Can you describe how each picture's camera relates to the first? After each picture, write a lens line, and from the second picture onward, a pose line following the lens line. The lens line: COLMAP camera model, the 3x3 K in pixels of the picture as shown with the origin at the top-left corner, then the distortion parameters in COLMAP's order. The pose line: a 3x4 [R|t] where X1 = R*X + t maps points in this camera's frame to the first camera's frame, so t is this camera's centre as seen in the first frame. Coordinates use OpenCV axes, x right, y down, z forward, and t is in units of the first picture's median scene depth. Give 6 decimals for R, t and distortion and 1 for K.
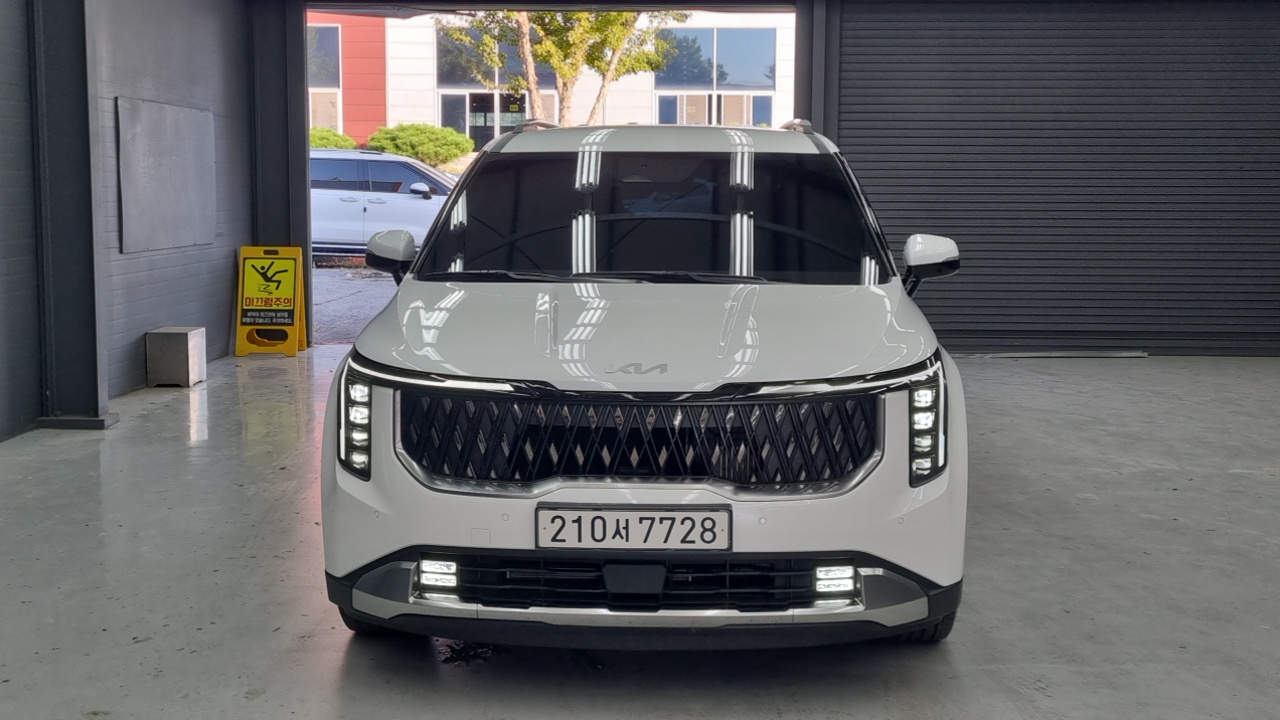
lens RADIAL K [[1465.1, 0, 649.2], [0, 1465.1, 362.9], [0, 0, 1]] dist [0.043834, 0.000000]
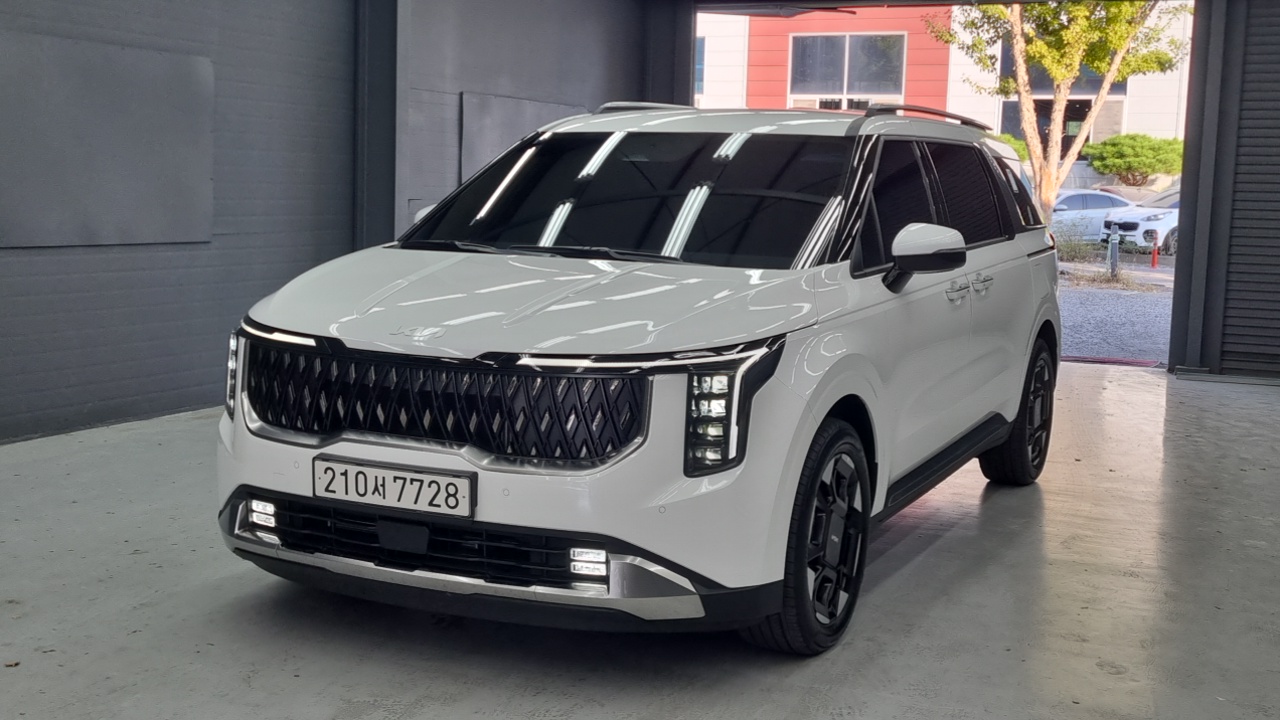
lens RADIAL K [[1465.1, 0, 640.7], [0, 1465.1, 358.8], [0, 0, 1]] dist [0.043834, 0.000000]
pose [[0.921967, 0.068654, -0.381133, 0.520883], [-0.071752, 0.997404, 0.006096, 0.005228], [0.380562, 0.021726, 0.924500, 0.116146]]
